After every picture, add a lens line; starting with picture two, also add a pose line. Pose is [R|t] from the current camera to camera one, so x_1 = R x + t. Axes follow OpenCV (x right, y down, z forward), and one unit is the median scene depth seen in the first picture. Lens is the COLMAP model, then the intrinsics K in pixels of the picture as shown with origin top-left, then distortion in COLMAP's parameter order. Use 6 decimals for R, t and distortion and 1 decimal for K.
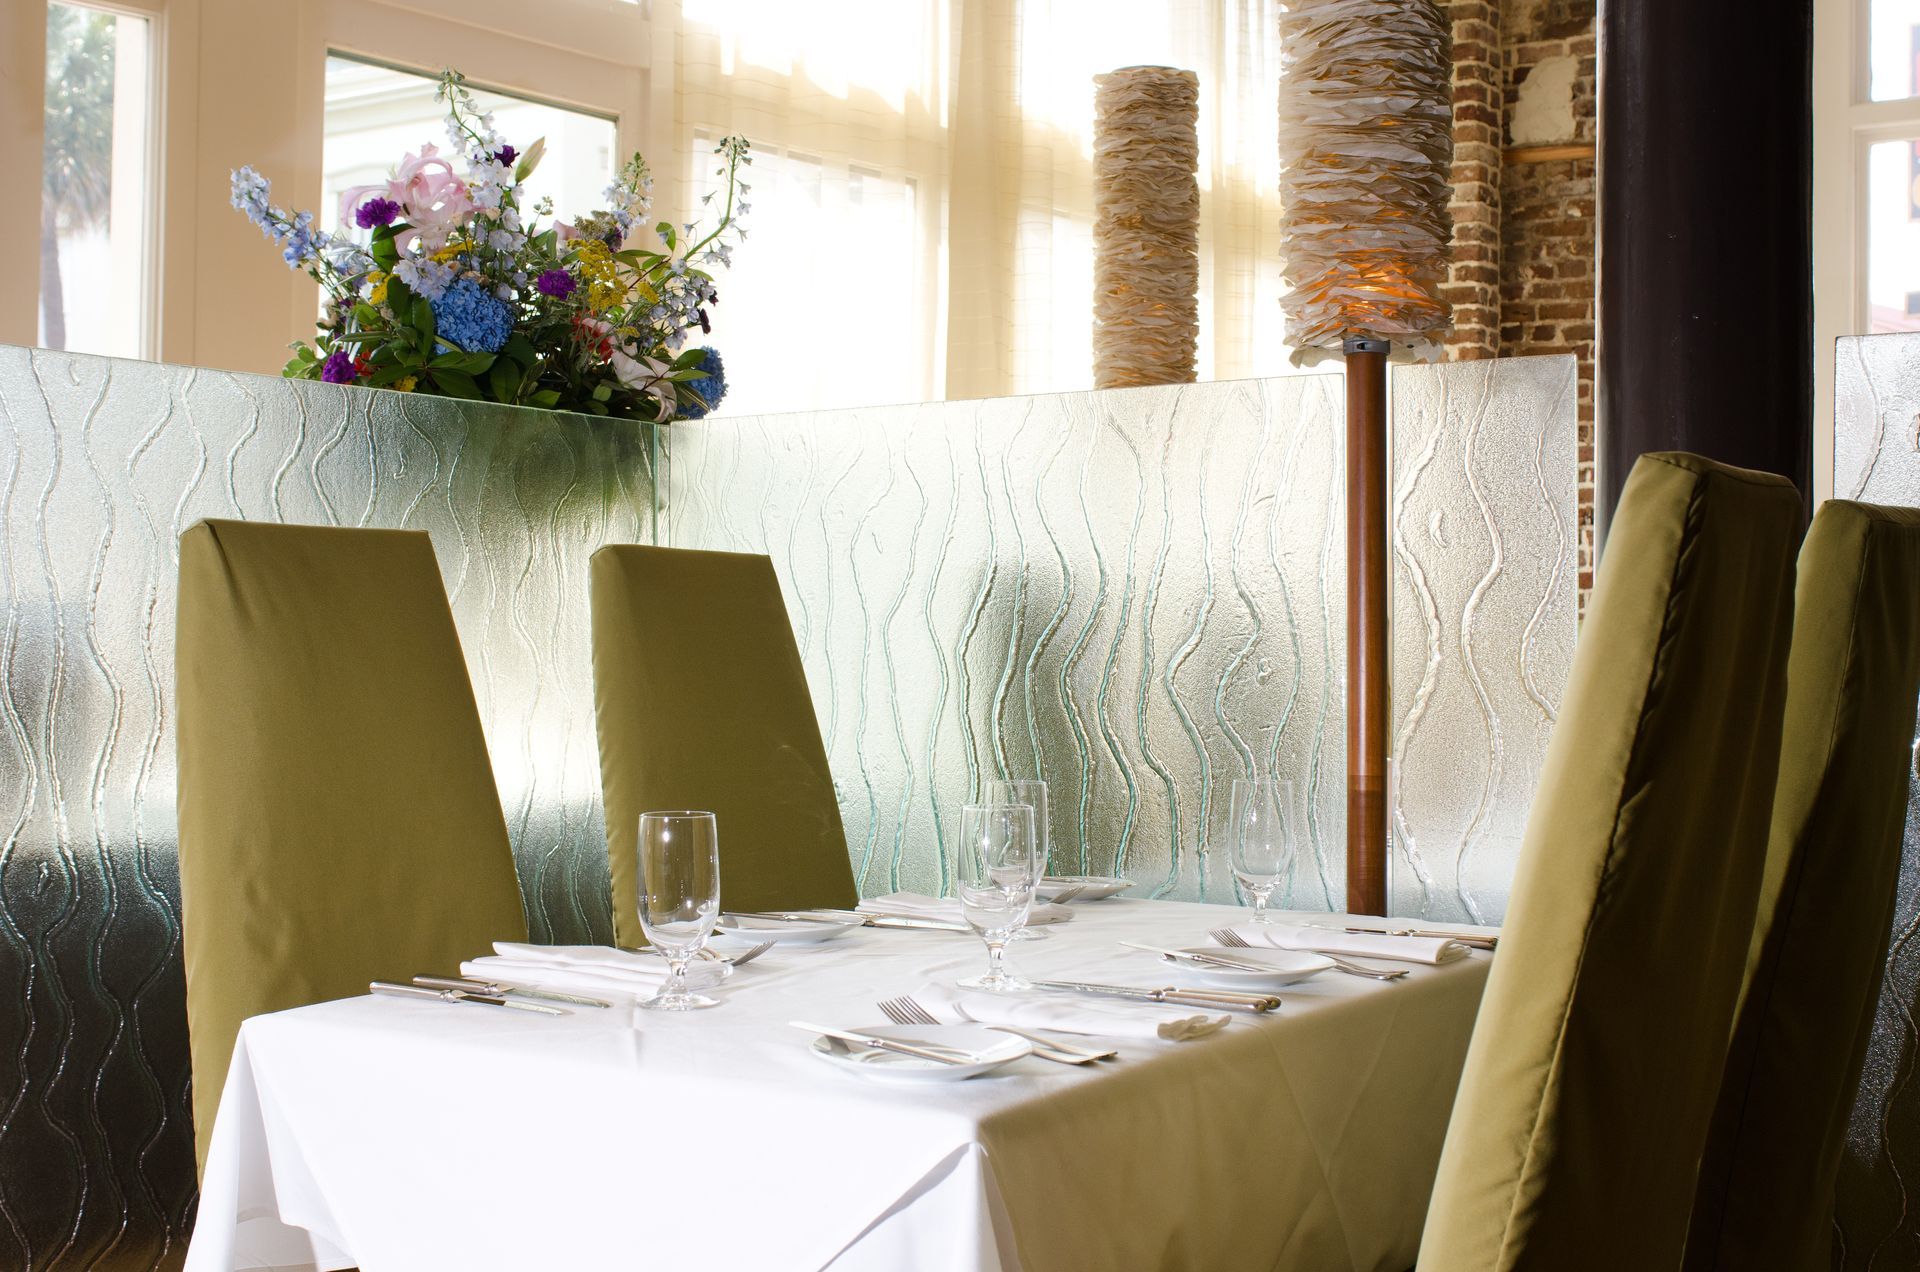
lens RADIAL K [[2577.1, 0, 960.0], [0, 2577.1, 636.0], [0, 0, 1]] dist [-0.140657, 0.374192]
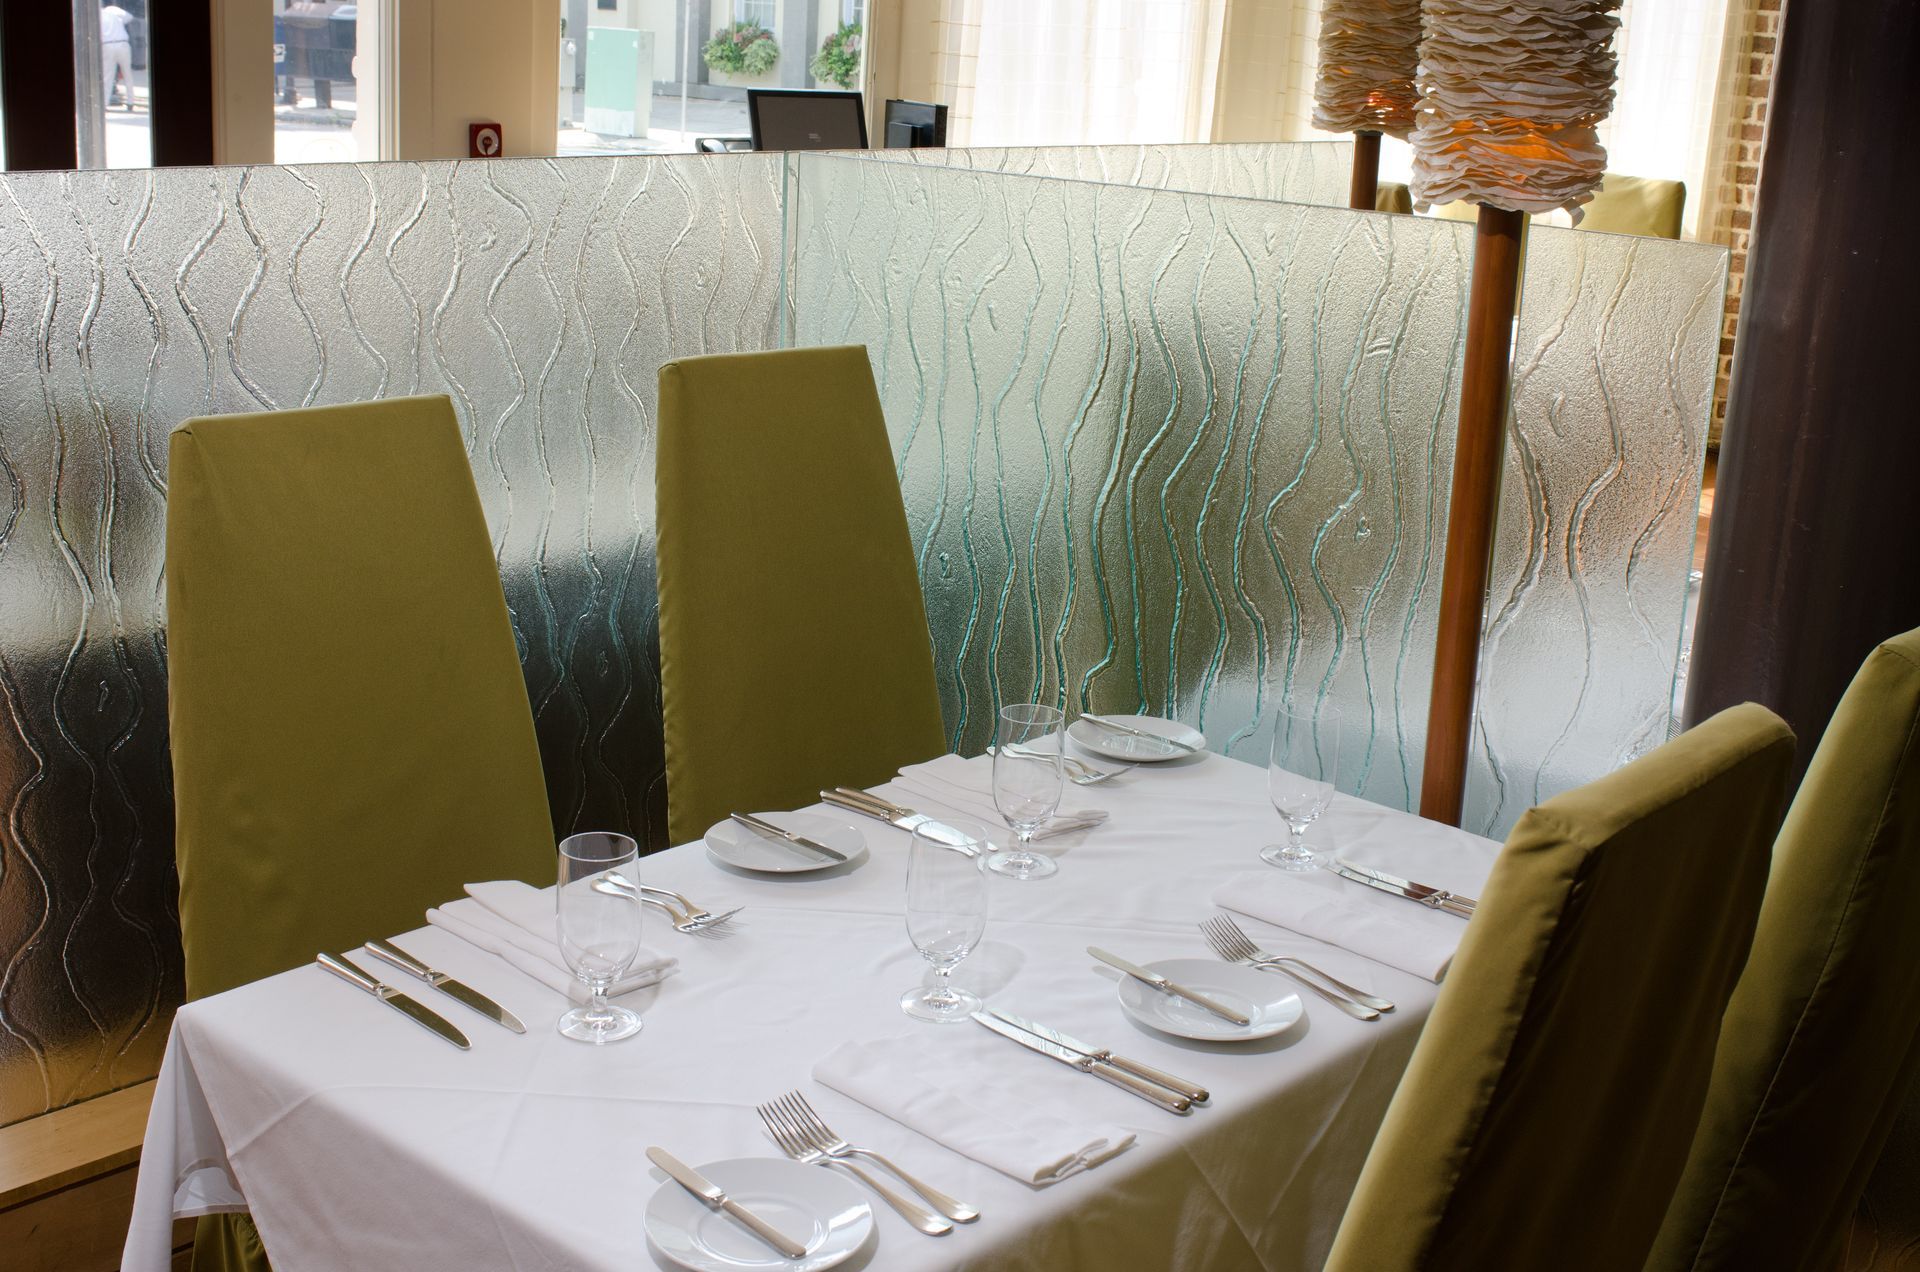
lens RADIAL K [[2577.1, 0, 960.0], [0, 2577.1, 636.0], [0, 0, 1]] dist [-0.140657, 0.374192]
pose [[0.984979, 0.084207, -0.150749, 0.117470], [-0.040294, 0.961016, 0.273541, -0.197254], [0.167906, -0.263358, 0.949974, 0.078198]]
